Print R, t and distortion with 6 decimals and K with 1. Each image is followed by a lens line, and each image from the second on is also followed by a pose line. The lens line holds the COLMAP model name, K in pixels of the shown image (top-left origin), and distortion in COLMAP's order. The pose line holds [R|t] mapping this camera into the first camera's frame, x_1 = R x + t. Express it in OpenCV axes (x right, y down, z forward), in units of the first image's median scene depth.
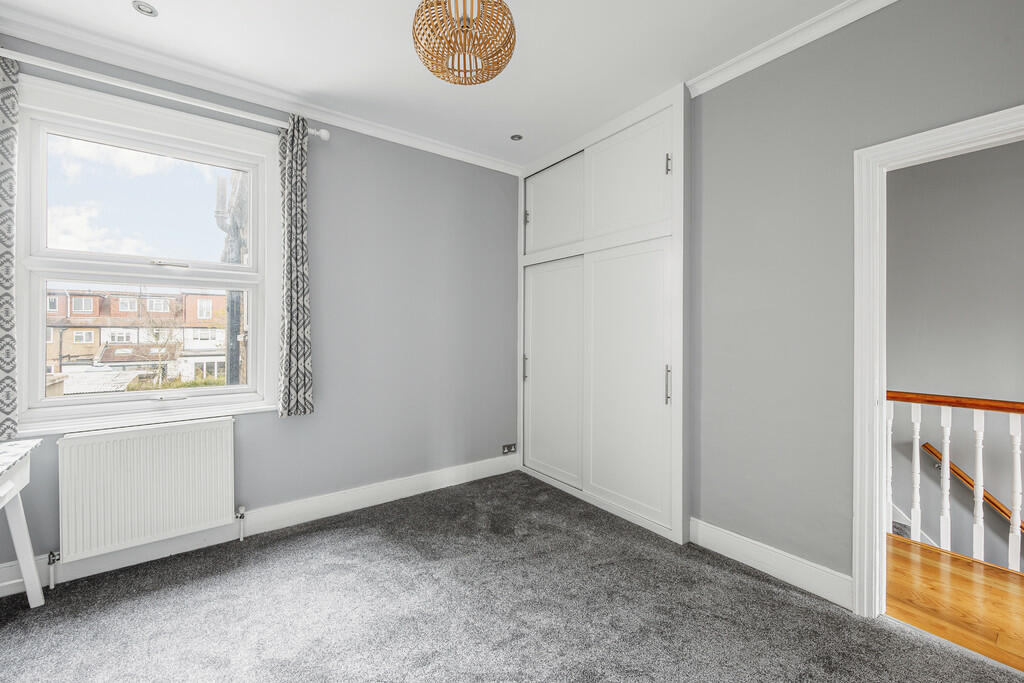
lens RADIAL K [[410.7, 0, 506.3], [0, 410.7, 332.5], [0, 0, 1]] dist [-0.000029, -0.000061]
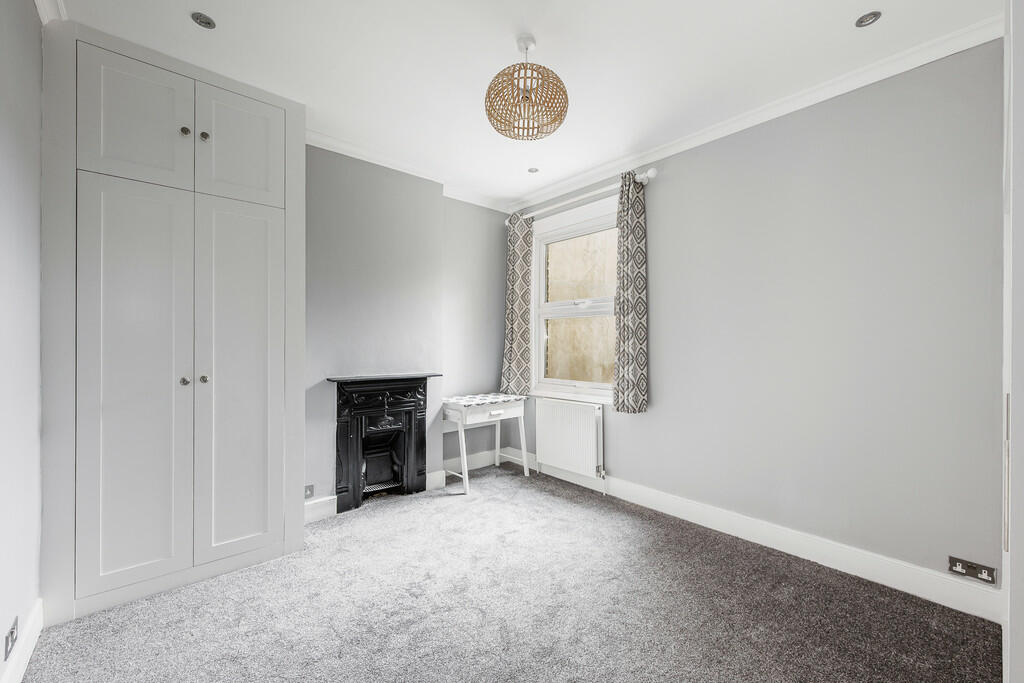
lens RADIAL K [[410.7, 0, 505.1], [0, 410.7, 344.5], [0, 0, 1]] dist [-0.000029, -0.000061]
pose [[0.086208, 0.002300, -0.996275, 0.686464], [-0.005007, 0.999986, 0.001876, -0.005146], [0.996265, 0.004827, 0.086218, 0.517470]]
